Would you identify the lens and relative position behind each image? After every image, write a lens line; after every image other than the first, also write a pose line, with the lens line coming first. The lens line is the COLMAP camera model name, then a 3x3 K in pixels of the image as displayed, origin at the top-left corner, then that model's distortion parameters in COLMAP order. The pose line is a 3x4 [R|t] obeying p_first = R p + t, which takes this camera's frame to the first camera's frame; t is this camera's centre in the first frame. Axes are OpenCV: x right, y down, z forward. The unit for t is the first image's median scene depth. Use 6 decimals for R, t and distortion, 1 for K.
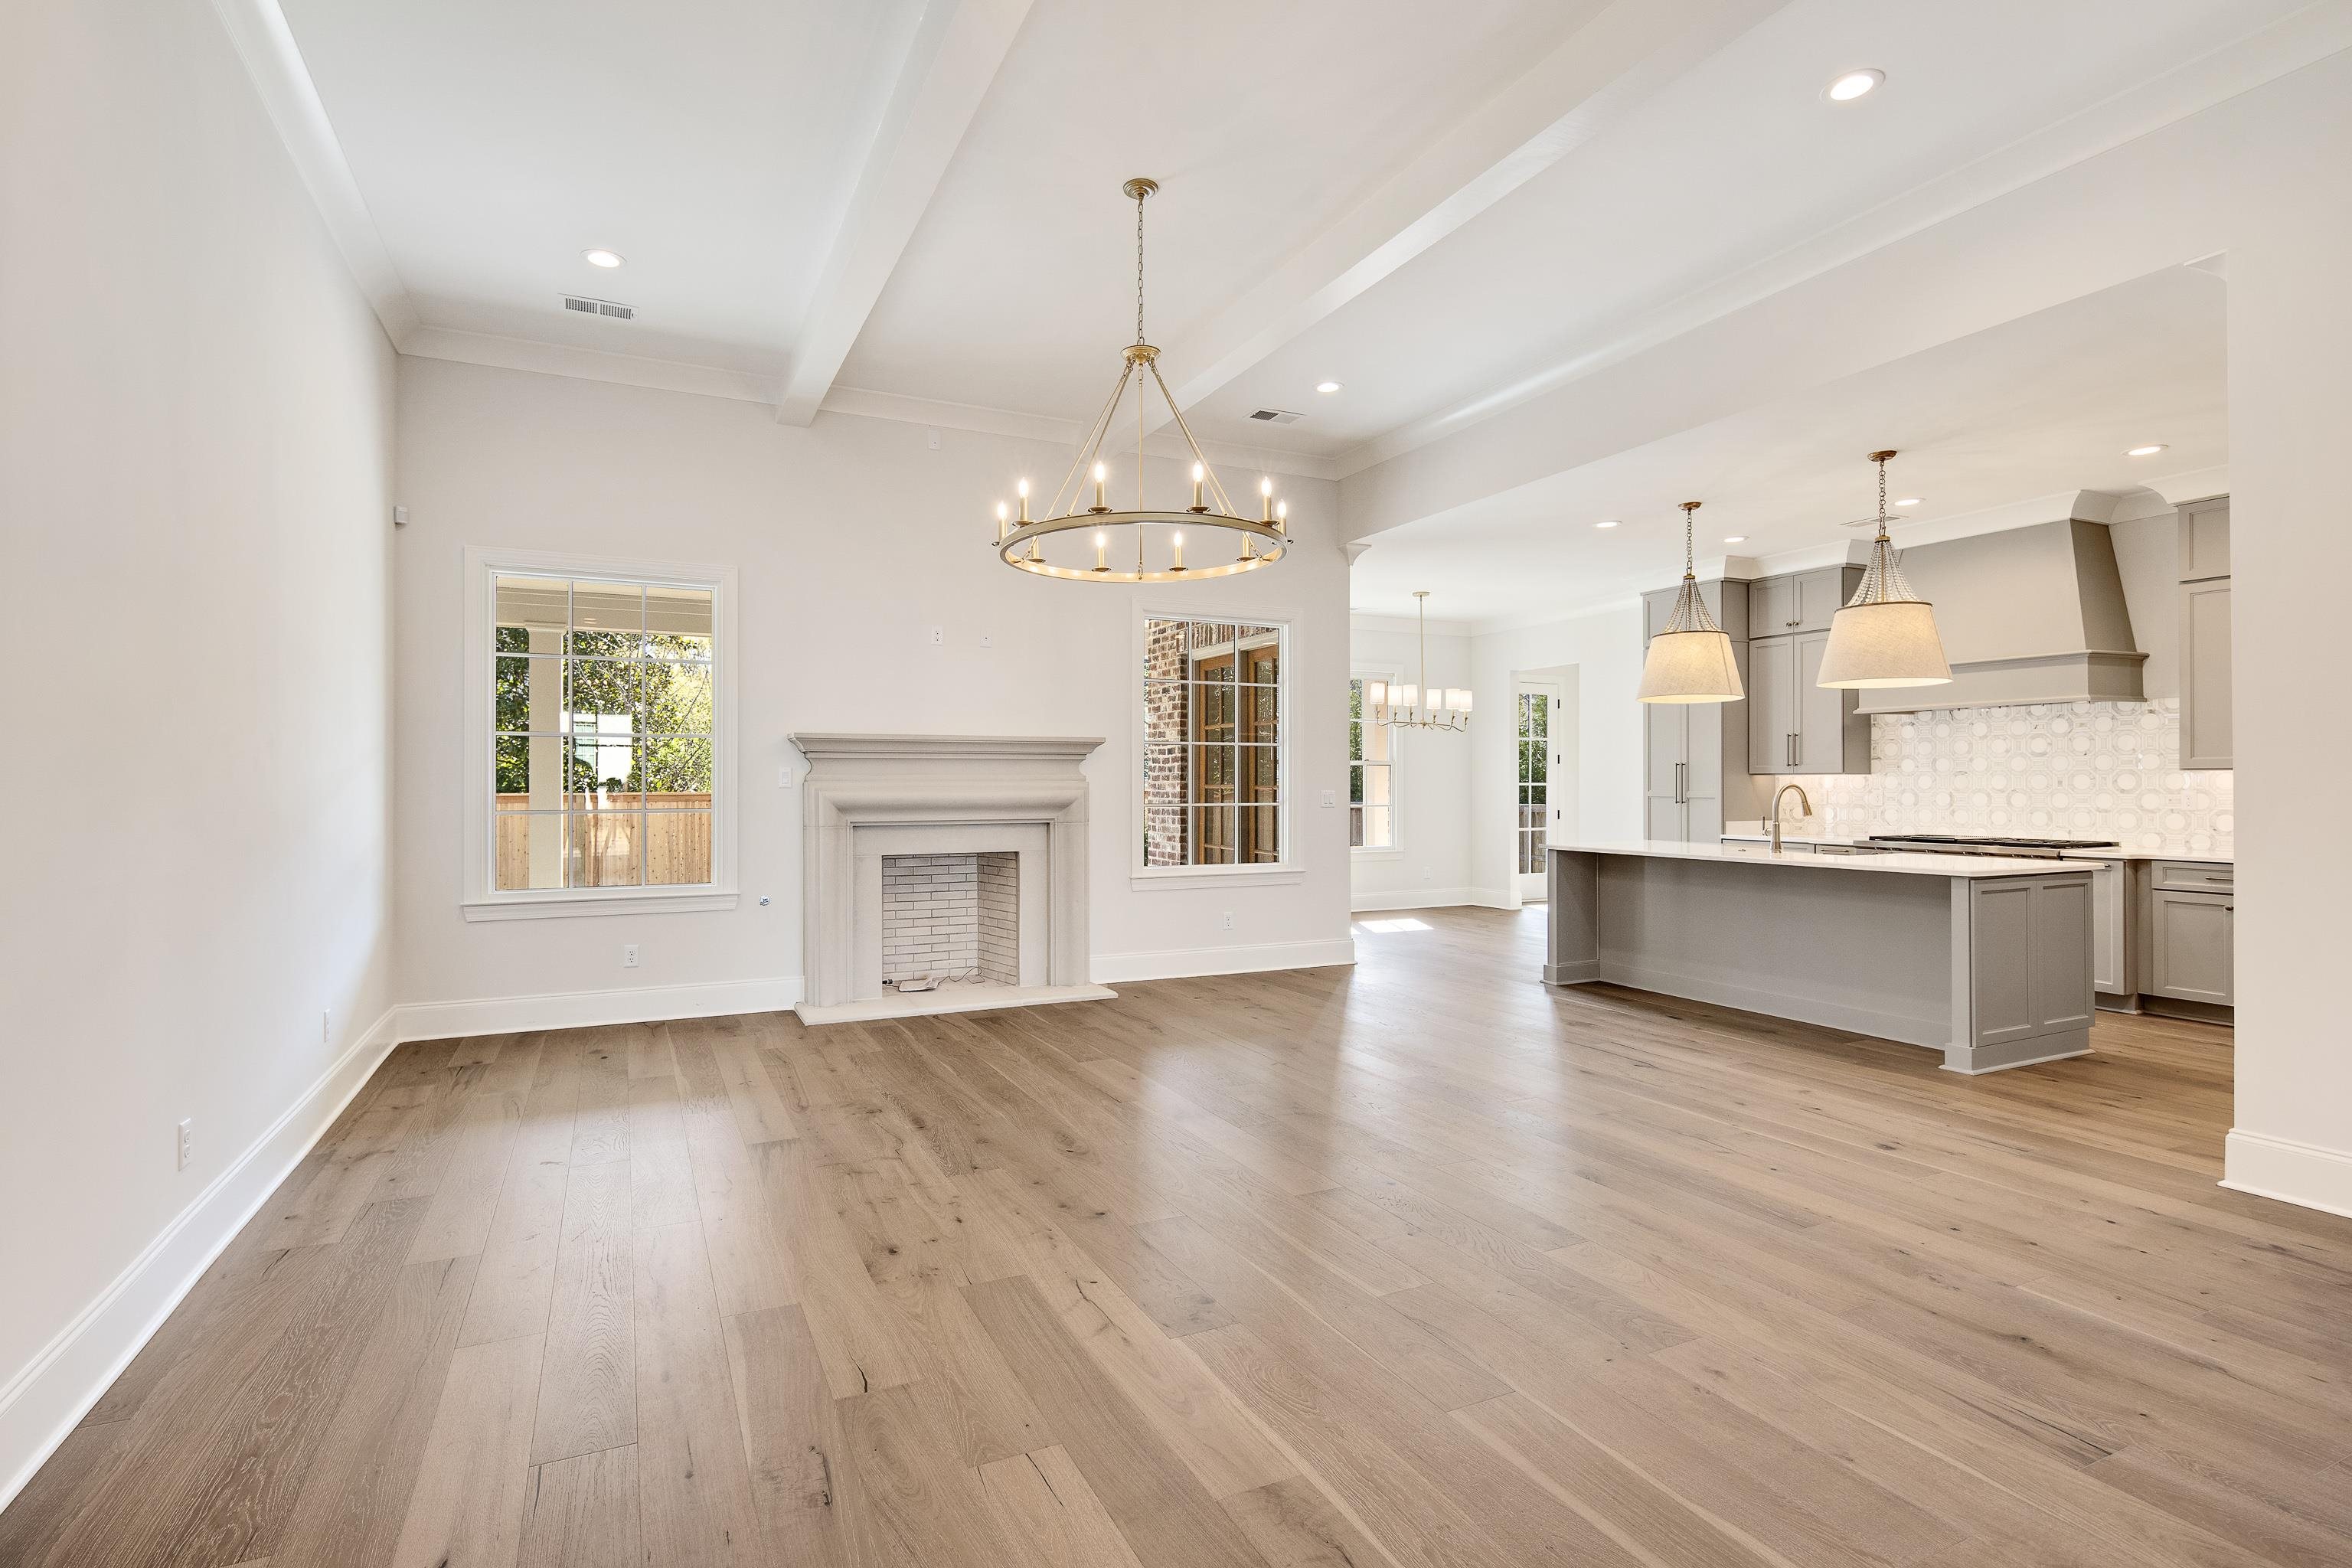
lens RADIAL K [[1136.7, 0, 1159.6], [0, 1136.7, 775.7], [0, 0, 1]] dist [0.007351, -0.006409]
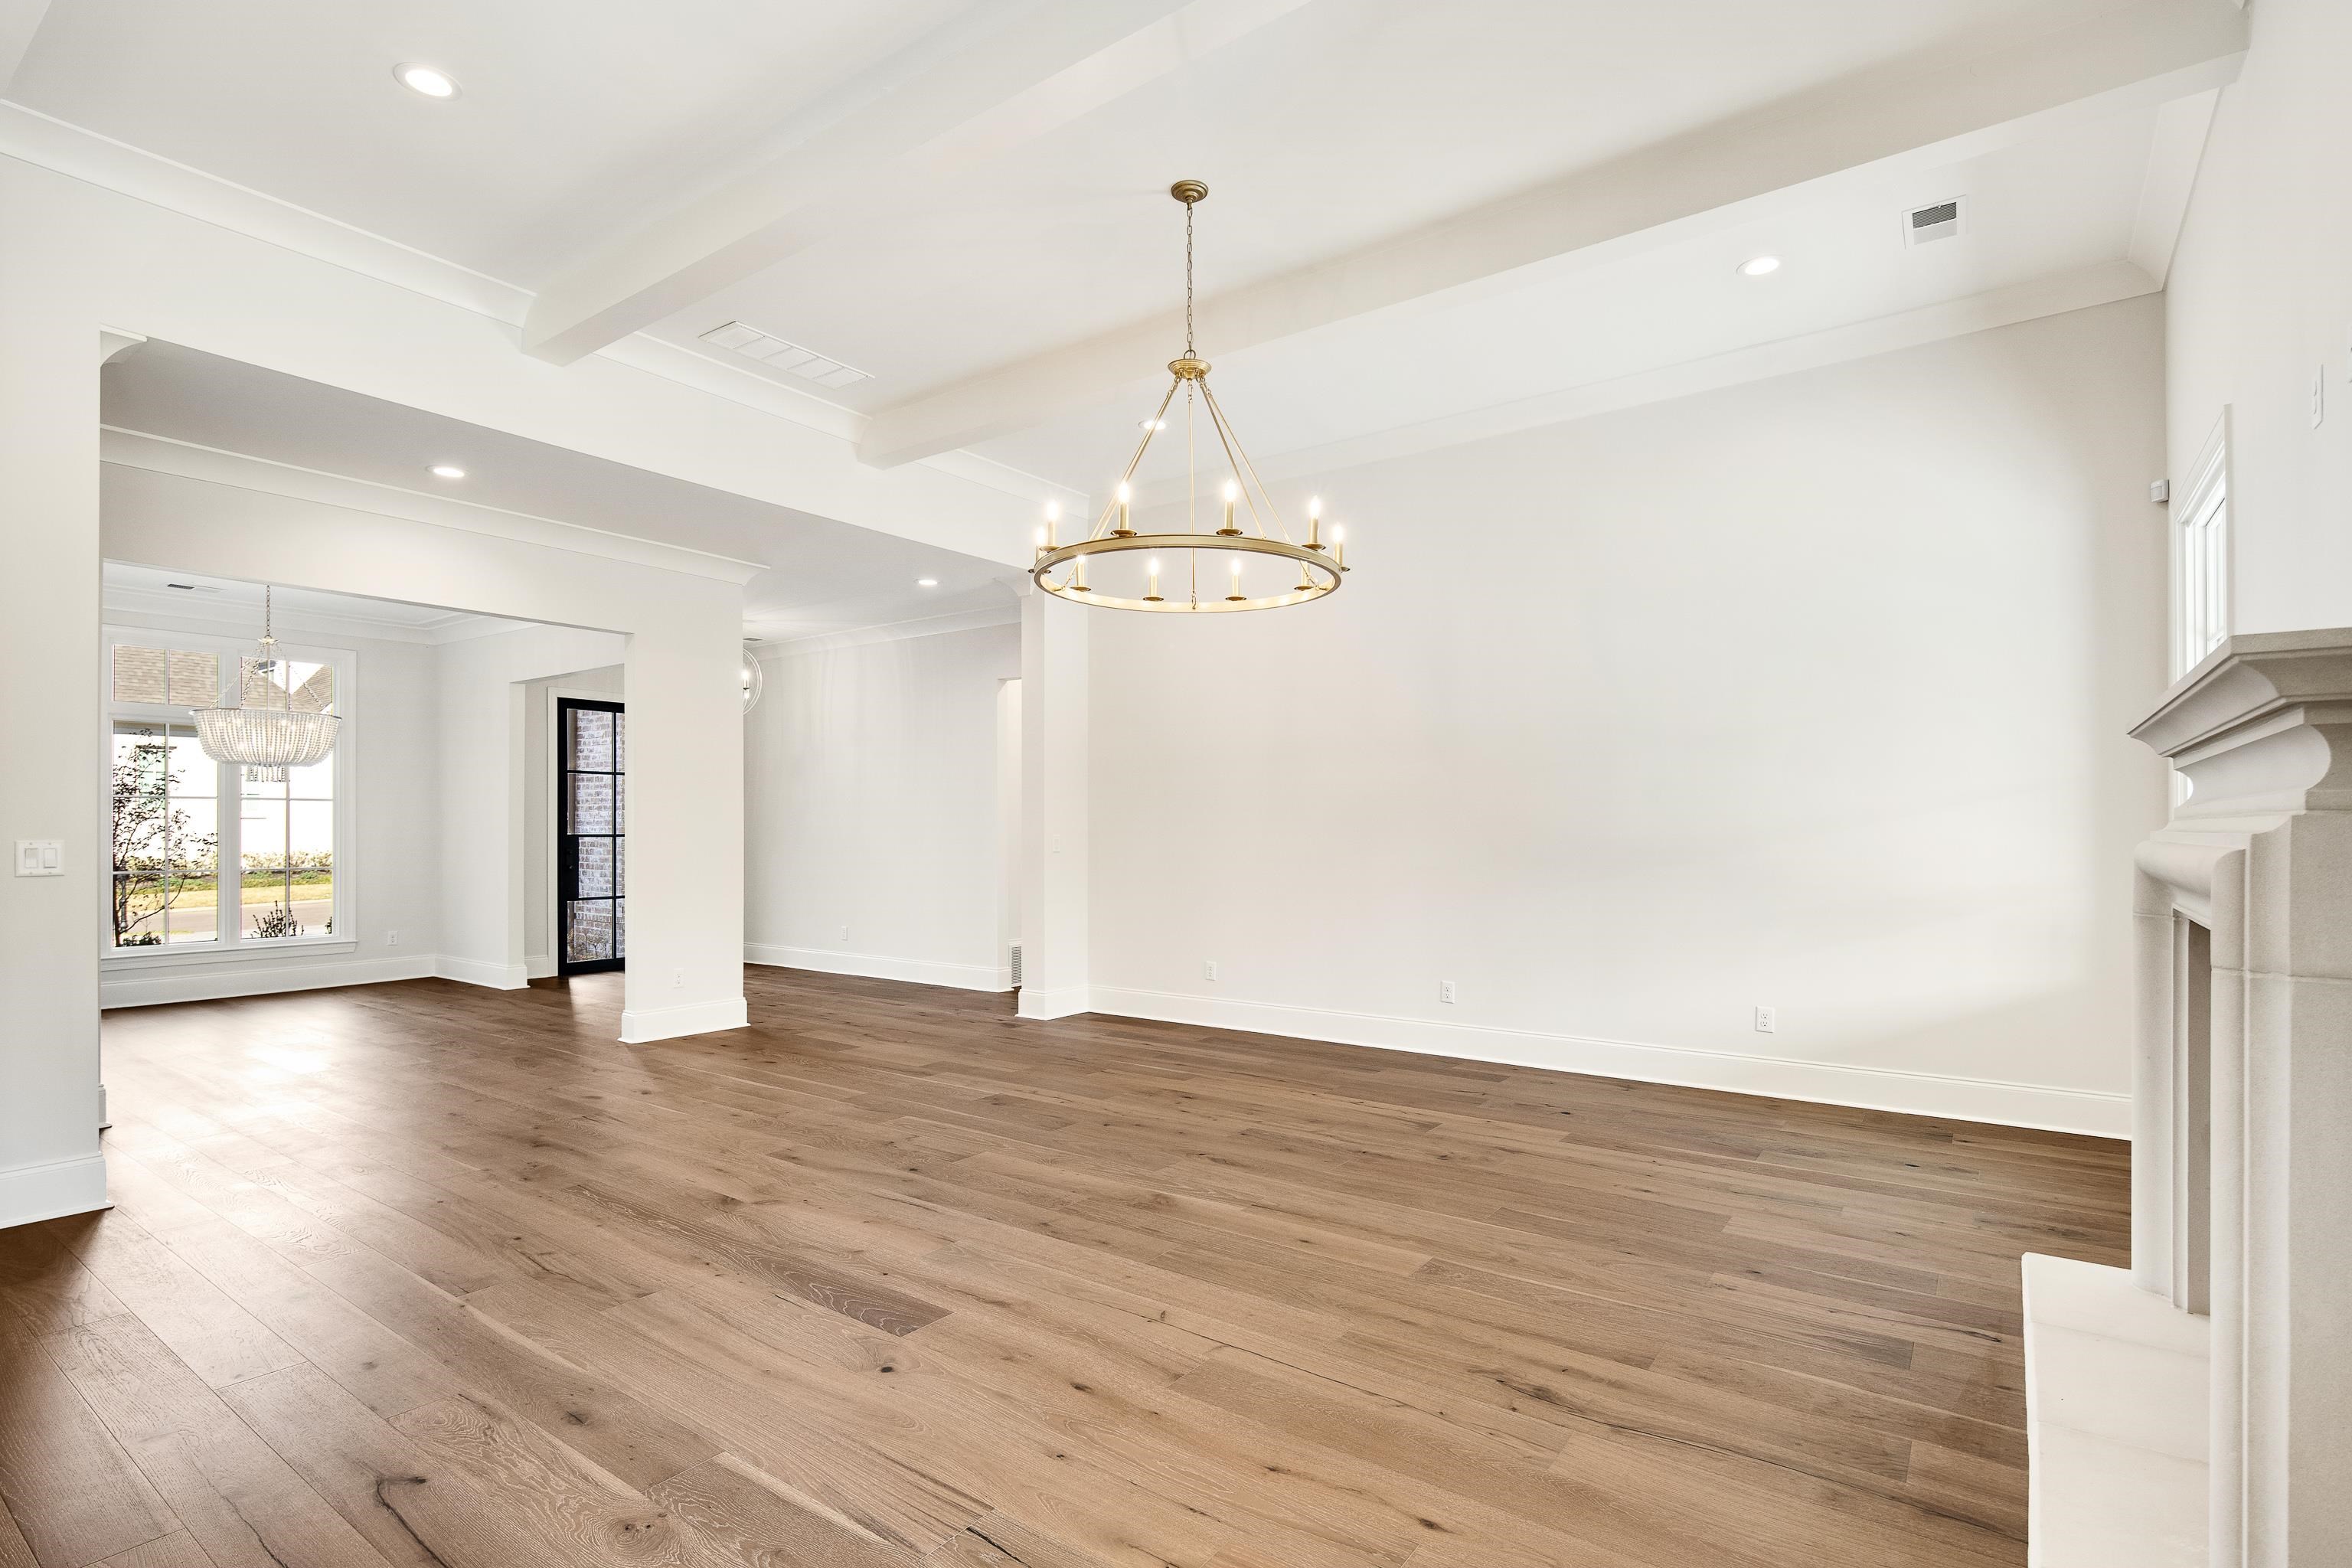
lens RADIAL K [[1136.7, 0, 1152.2], [0, 1136.7, 814.7], [0, 0, 1]] dist [0.007351, -0.006409]
pose [[-0.884173, -0.004012, -0.467143, 0.283904], [0.005801, 0.999792, -0.019567, 0.009504], [0.467124, -0.020011, -0.883965, 1.145113]]
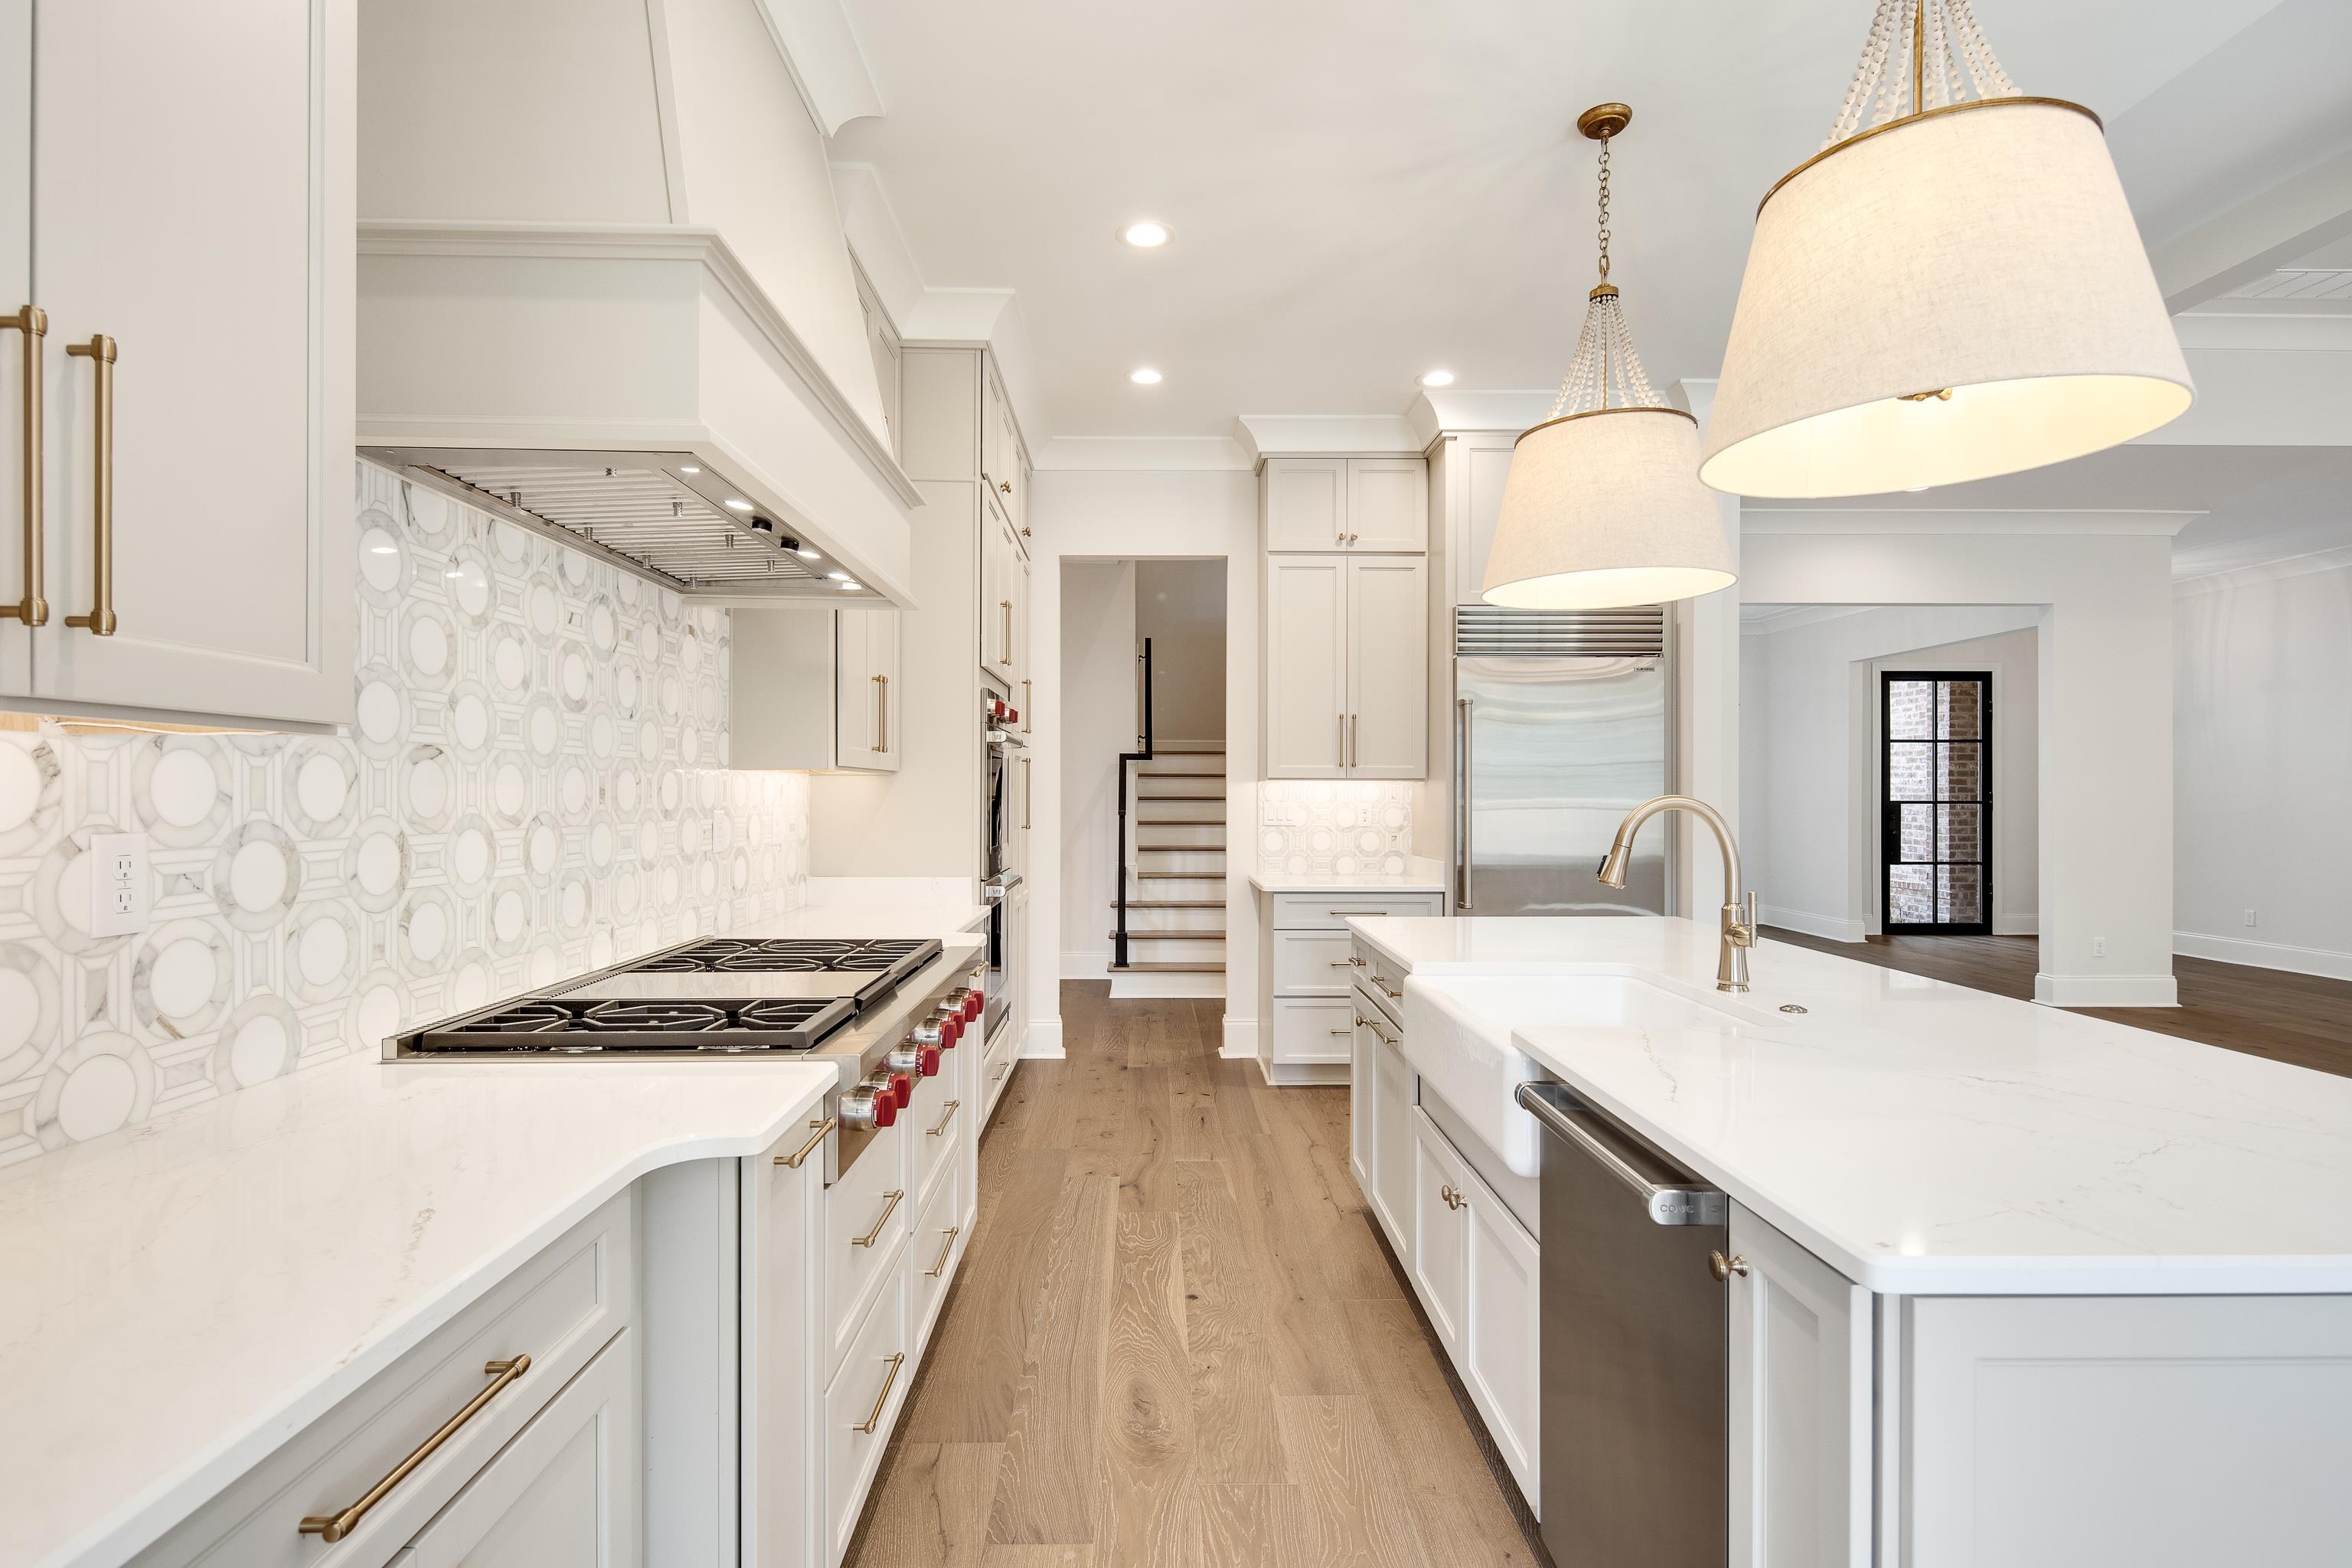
lens RADIAL K [[1136.7, 0, 1164.6], [0, 1136.7, 795.5], [0, 0, 1]] dist [0.007351, -0.006409]
pose [[-0.909690, -0.001882, 0.415284, 0.517714], [-0.004938, 0.999968, -0.006286, 0.008816], [-0.415258, -0.007769, -0.909670, 1.305073]]
